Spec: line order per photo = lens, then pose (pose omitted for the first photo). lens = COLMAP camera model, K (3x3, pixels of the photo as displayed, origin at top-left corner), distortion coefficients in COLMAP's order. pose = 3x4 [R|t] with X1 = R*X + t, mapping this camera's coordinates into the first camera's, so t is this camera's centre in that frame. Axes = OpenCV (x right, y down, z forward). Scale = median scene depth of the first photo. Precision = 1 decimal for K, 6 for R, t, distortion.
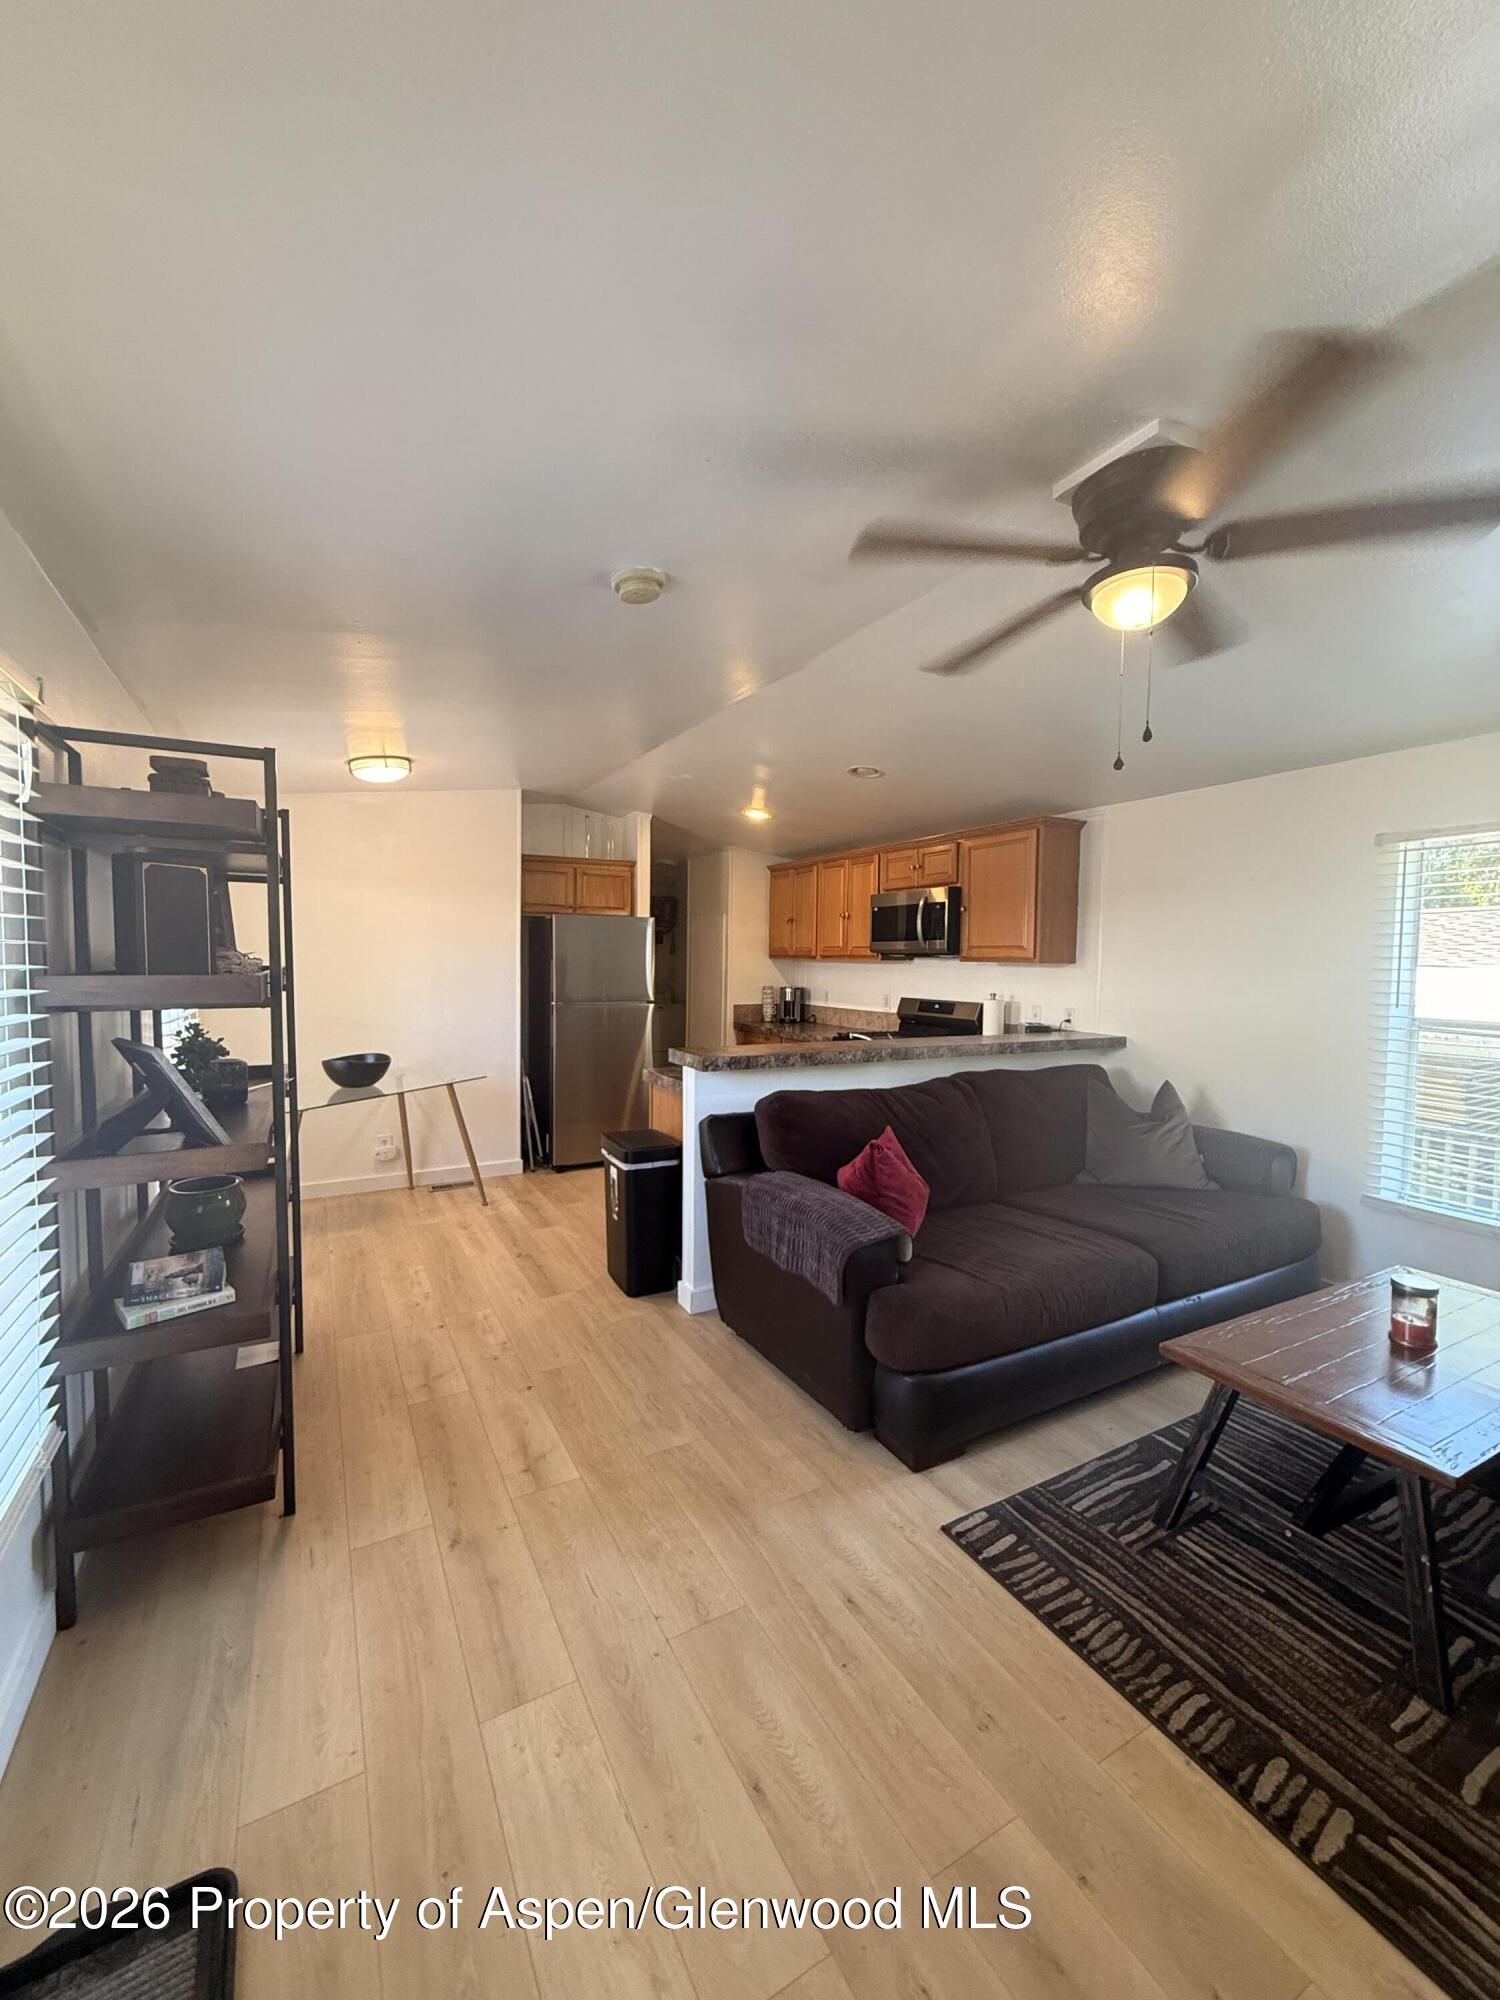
lens RADIAL K [[800.2, 0, 751.1], [0, 800.2, 1003.2], [0, 0, 1]] dist [-0.000635, -0.000045]
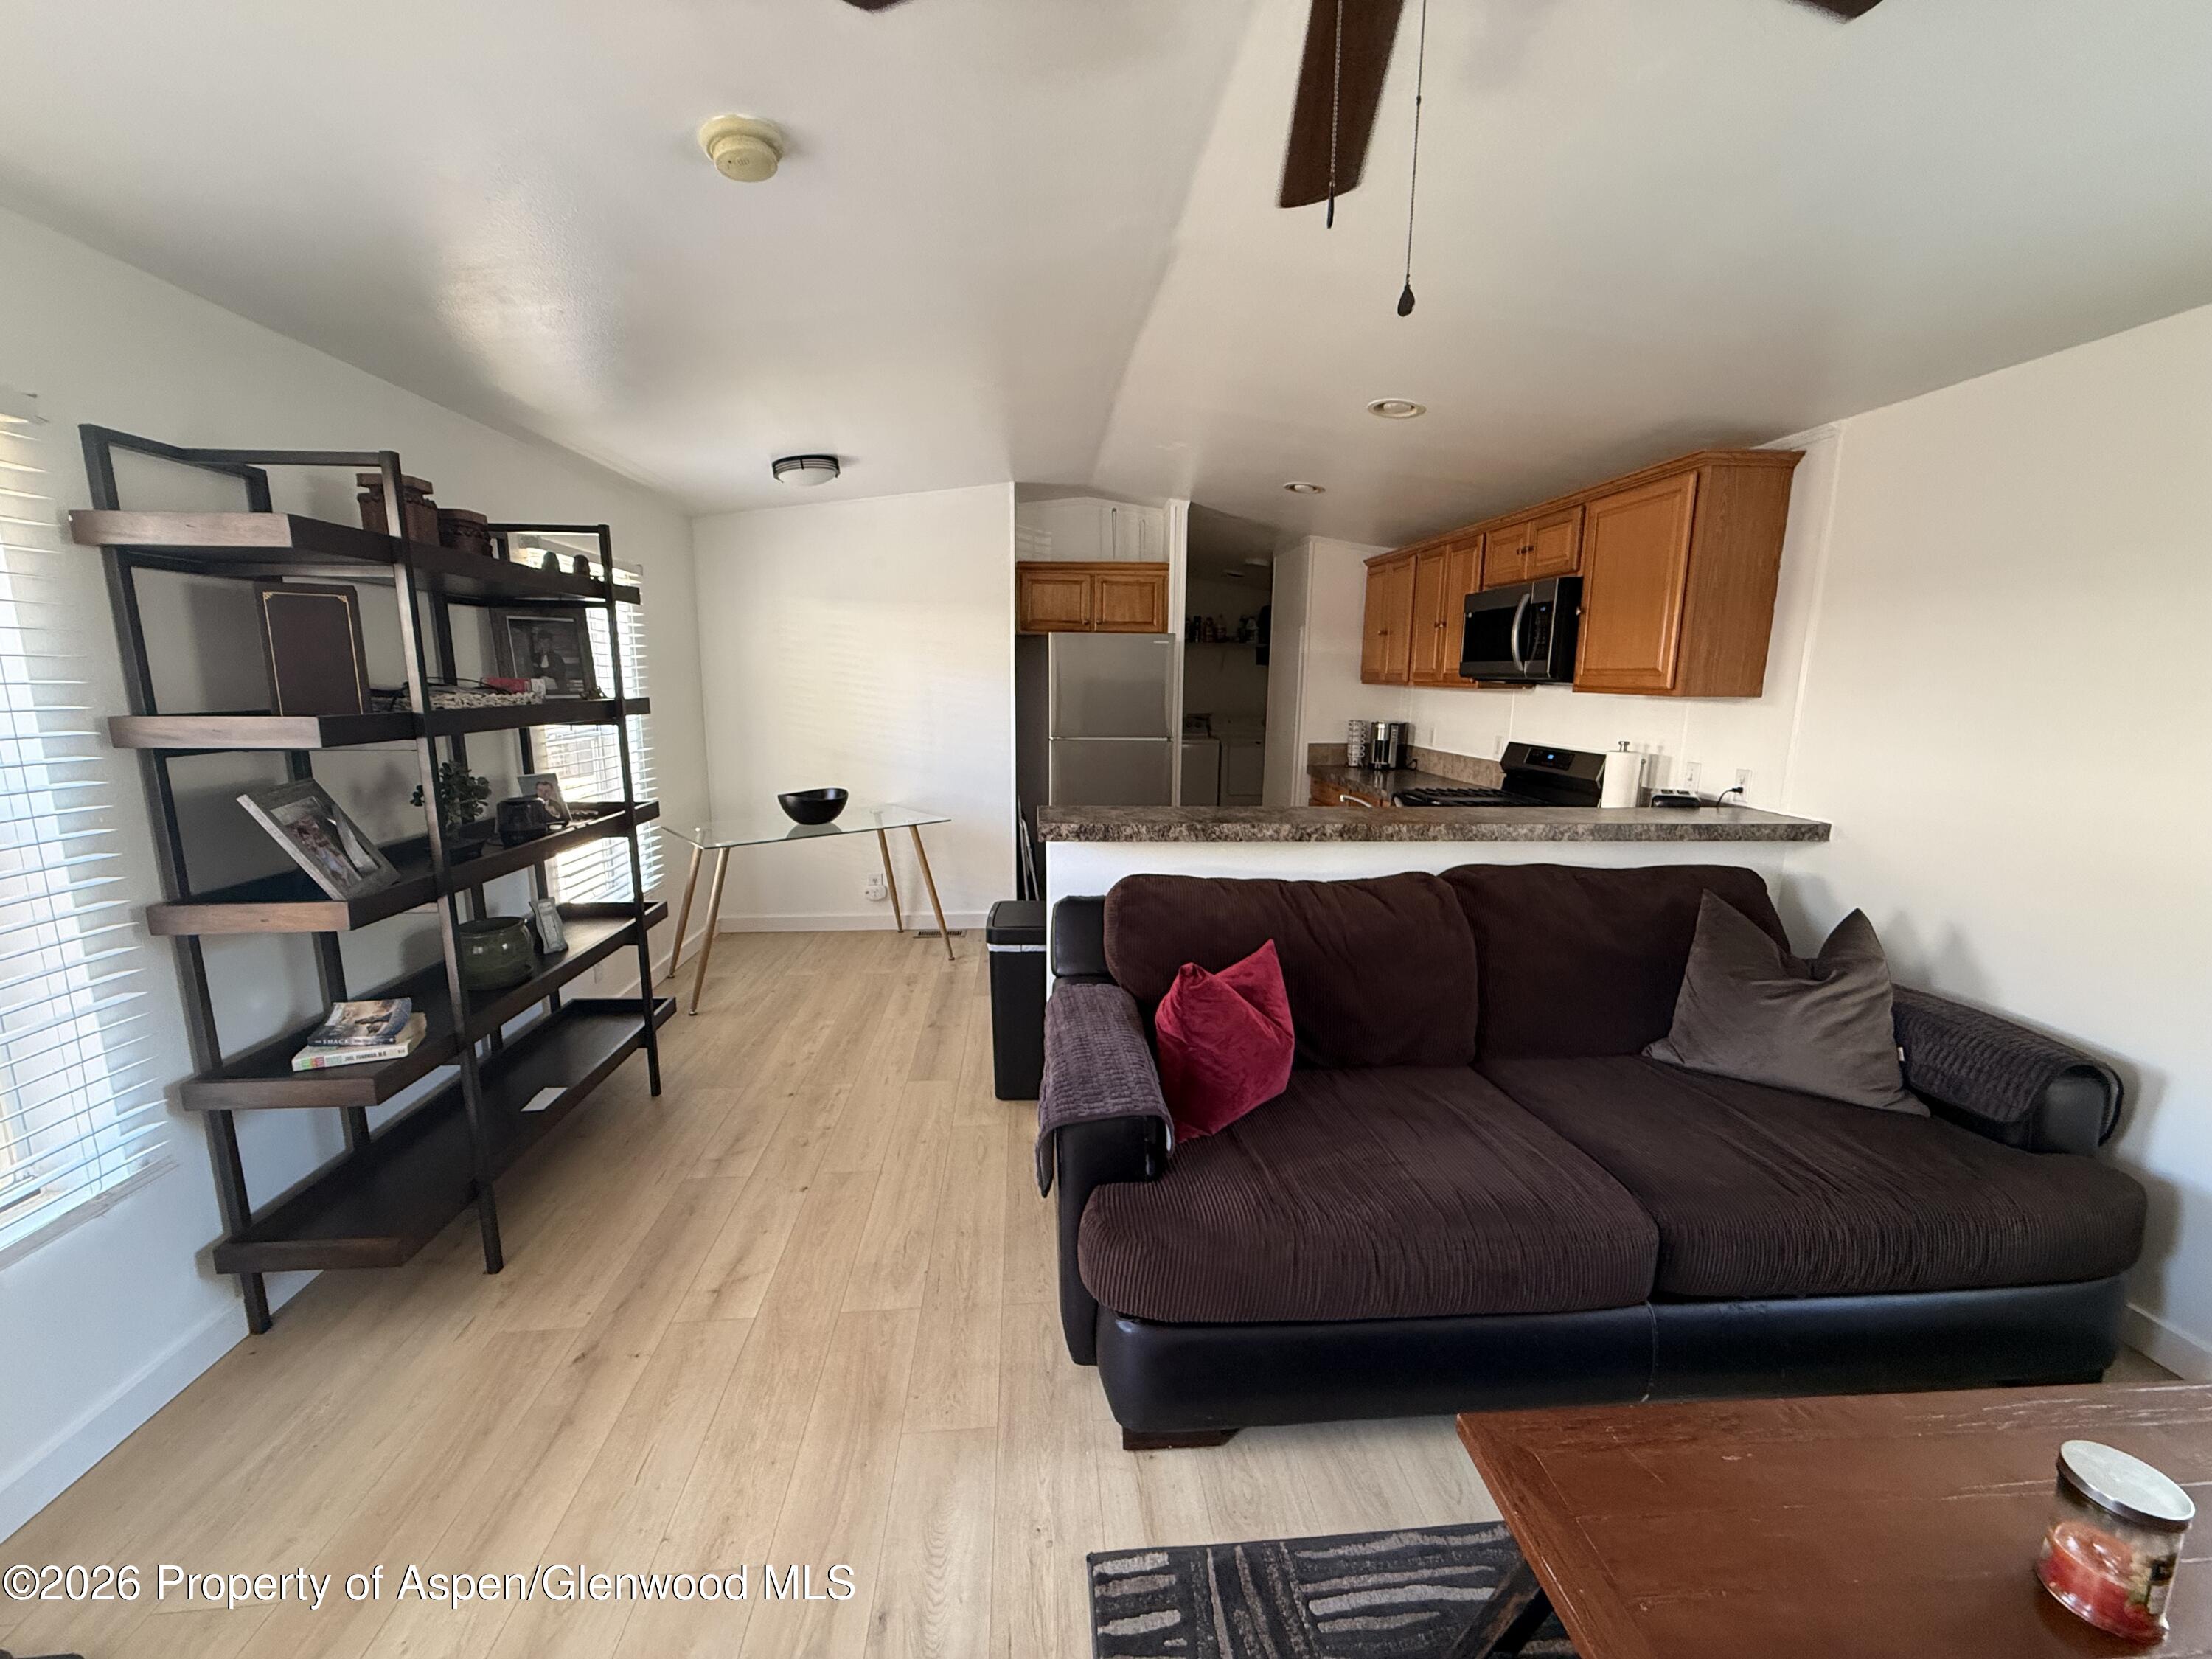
lens RADIAL K [[885.0, 0, 1107.6], [0, 885.0, 833.4], [0, 0, 1]] dist [-0.000635, -0.000045]
pose [[0.912759, 0.069958, -0.402464, 0.240845], [-0.022221, 0.992271, 0.122084, -0.018835], [0.407894, -0.102490, 0.907258, 0.185126]]
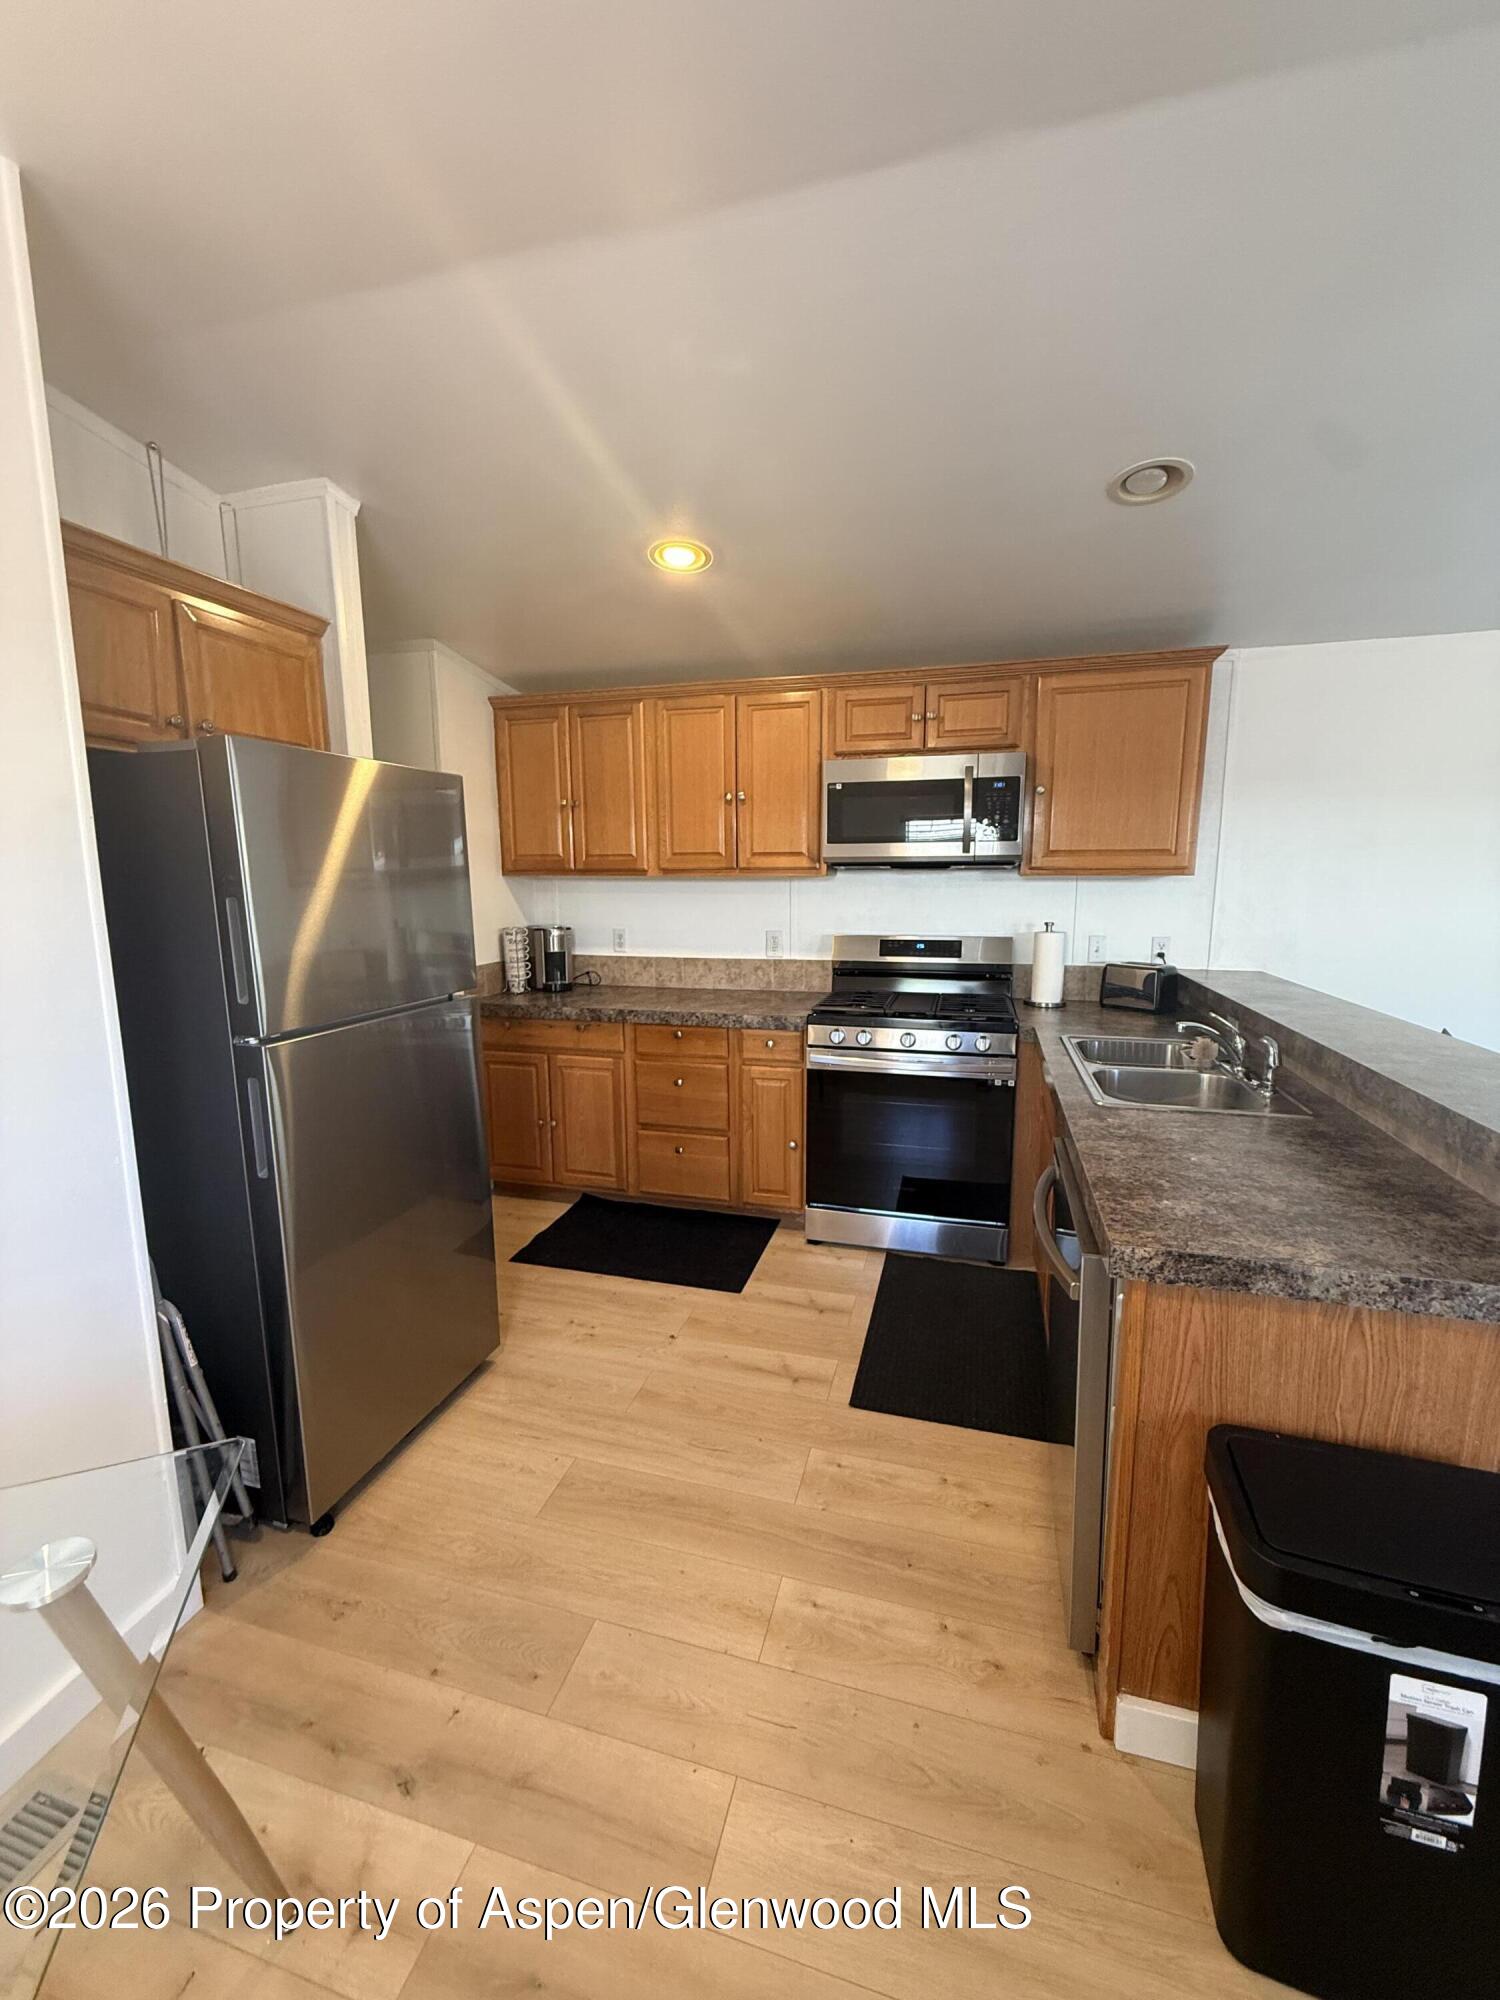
lens RADIAL K [[800.2, 0, 747.3], [0, 800.2, 997.6], [0, 0, 1]] dist [-0.000635, -0.000045]
pose [[0.704332, -0.124244, 0.698914, -0.394158], [0.052833, 0.991009, 0.122925, -0.051174], [-0.707902, -0.049654, 0.704563, 0.795261]]
